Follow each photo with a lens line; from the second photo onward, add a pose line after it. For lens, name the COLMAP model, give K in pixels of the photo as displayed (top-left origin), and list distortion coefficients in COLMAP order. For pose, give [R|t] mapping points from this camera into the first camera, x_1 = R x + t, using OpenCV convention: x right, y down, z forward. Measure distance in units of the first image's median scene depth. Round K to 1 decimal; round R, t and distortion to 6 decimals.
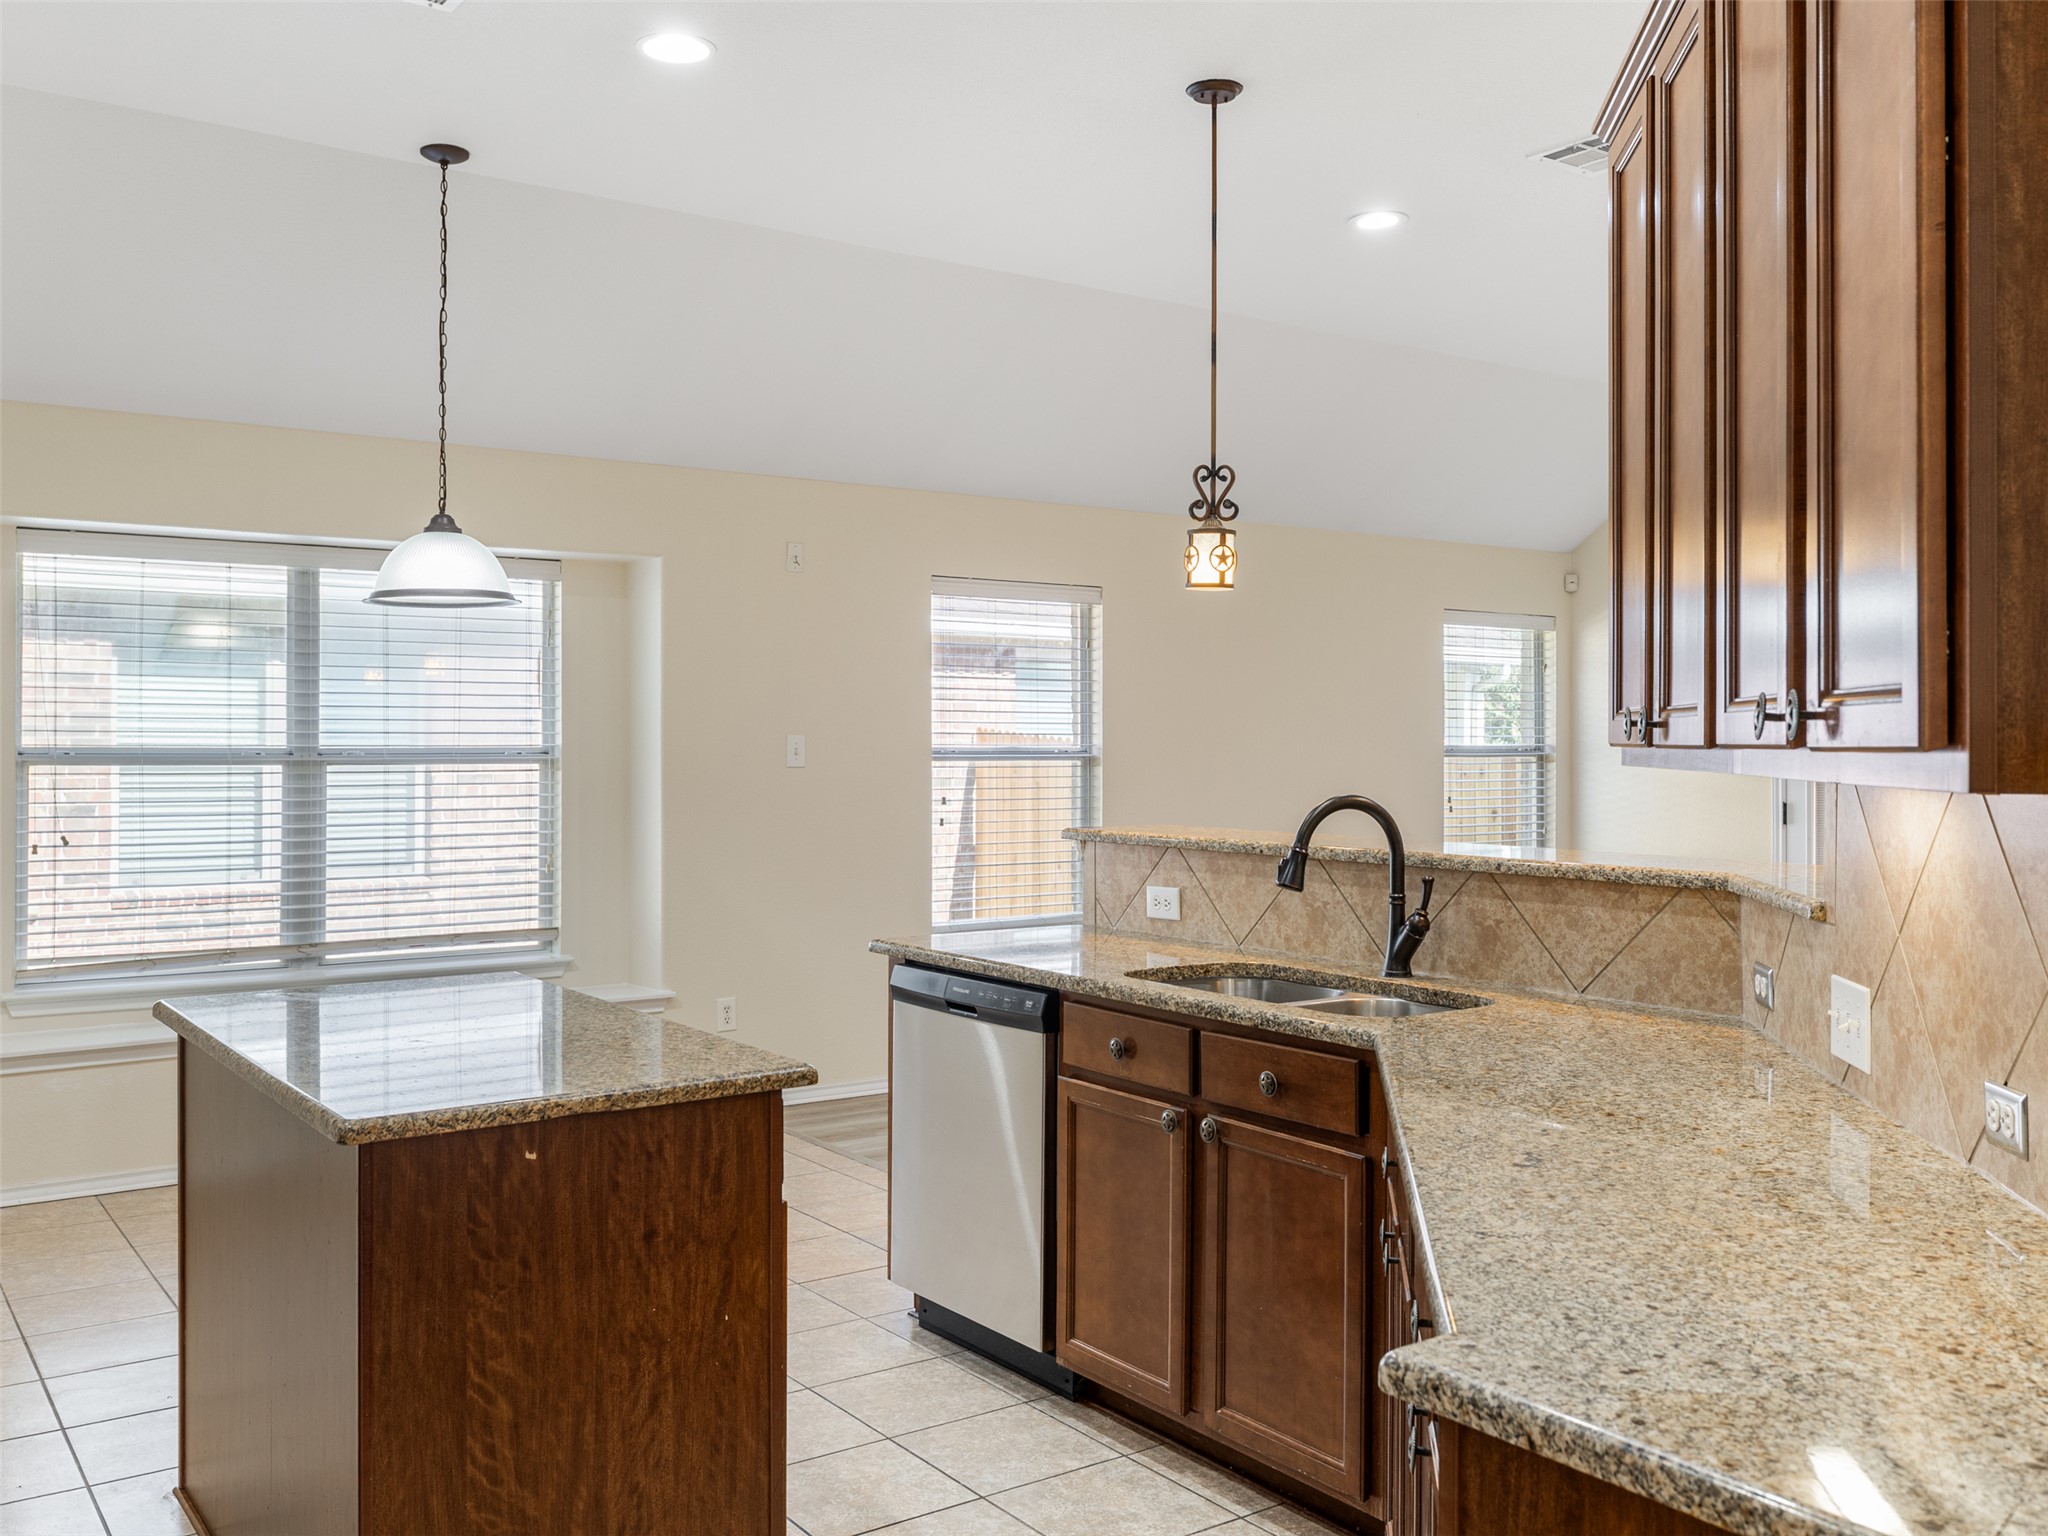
lens RADIAL K [[1809.5, 0, 984.1], [0, 1809.5, 755.2], [0, 0, 1]] dist [-0.038389, 0.002996]
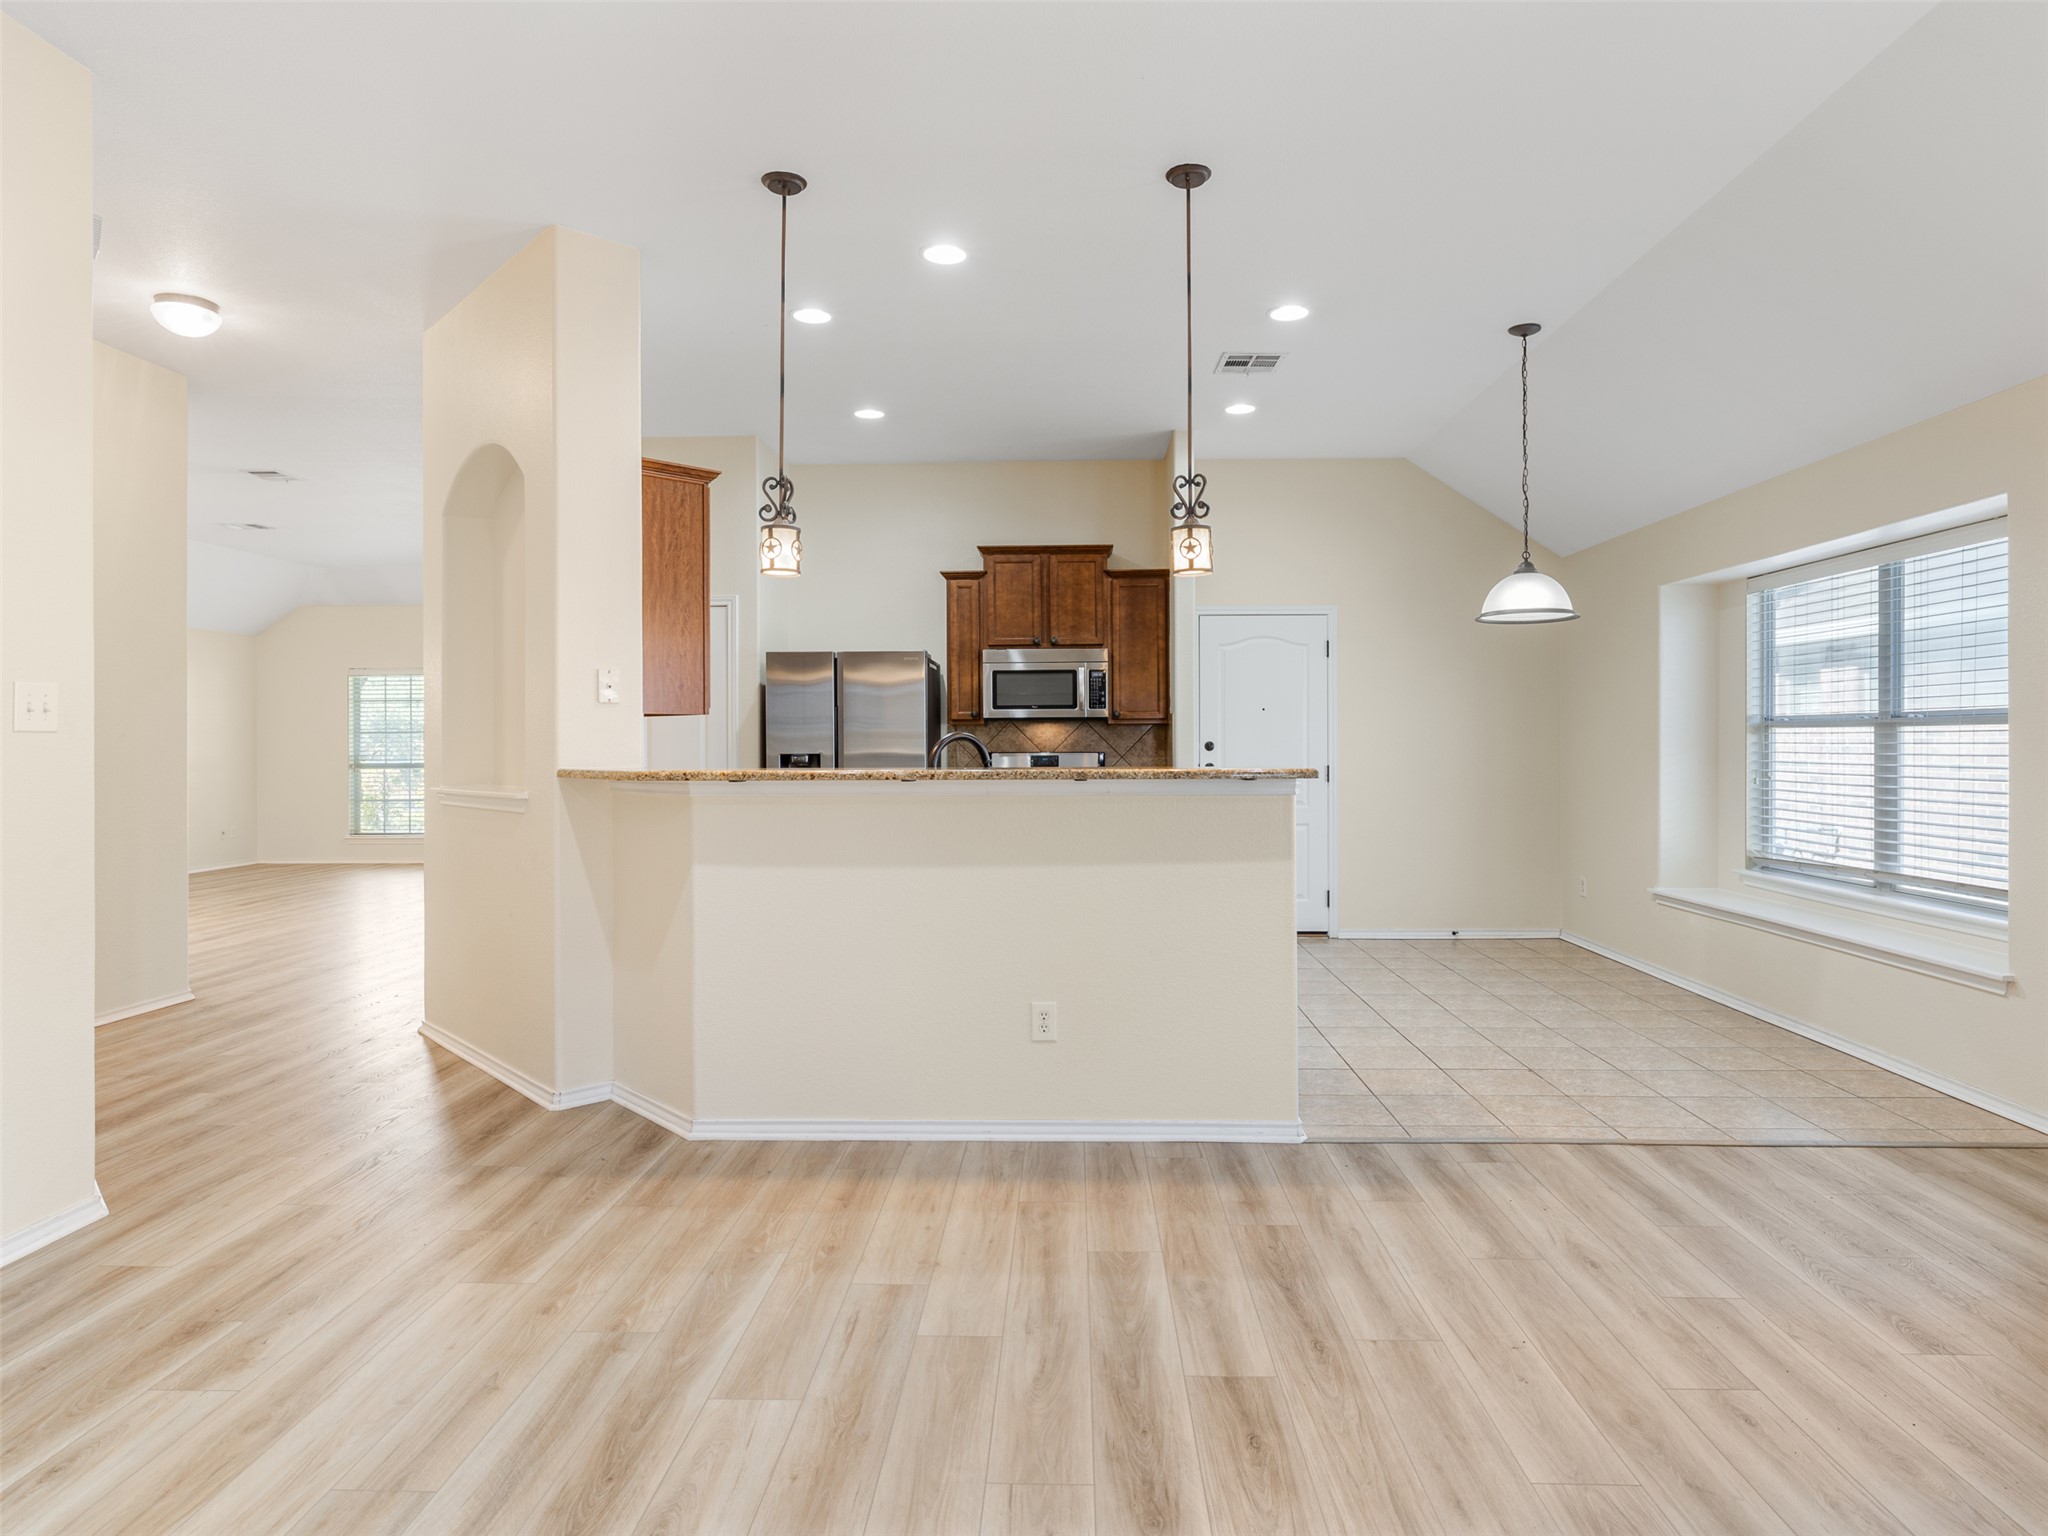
lens RADIAL K [[1175.0, 0, 1035.0], [0, 1175.0, 740.2], [0, 0, 1]] dist [-0.003535, 0.002380]
pose [[-0.593926, -0.000243, -0.804520, 0.604881], [-0.003158, 0.999993, 0.002029, 0.015151], [0.804513, 0.003745, -0.593923, 0.998108]]
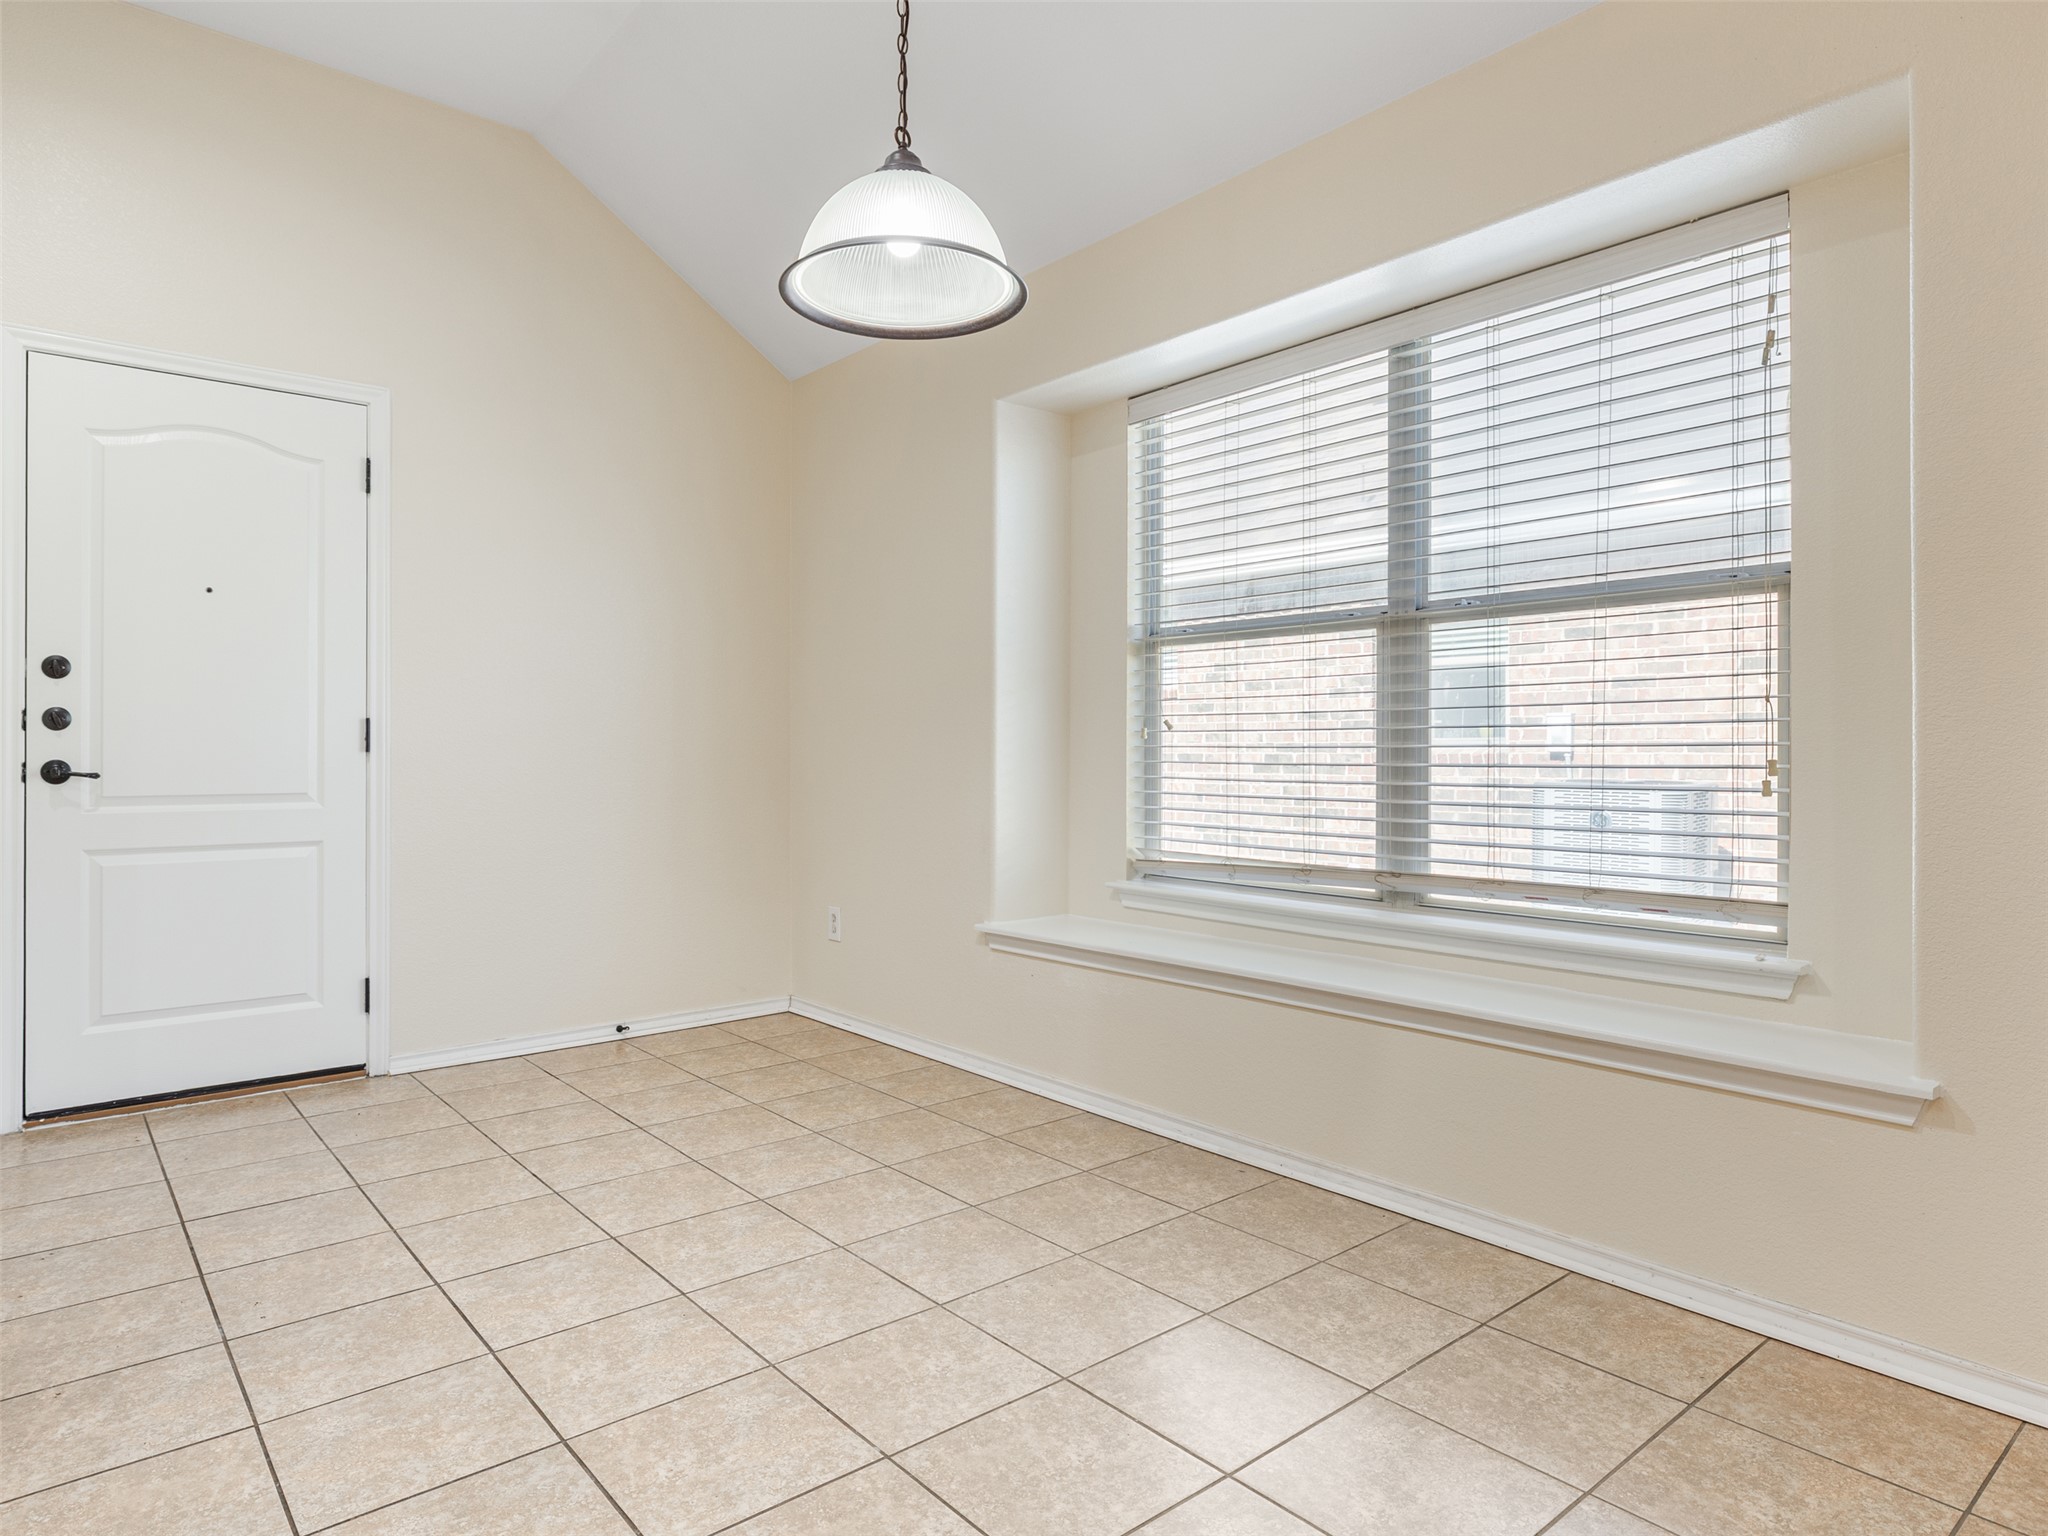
lens RADIAL K [[1253.2, 0, 1022.9], [0, 1253.2, 755.3], [0, 0, 1]] dist [0.005356, -0.002189]
pose [[0.084076, 0.004631, -0.996449, 0.108619], [-0.006614, 0.999970, 0.004089, 0.056132], [0.996437, 0.006247, 0.084104, 0.798476]]
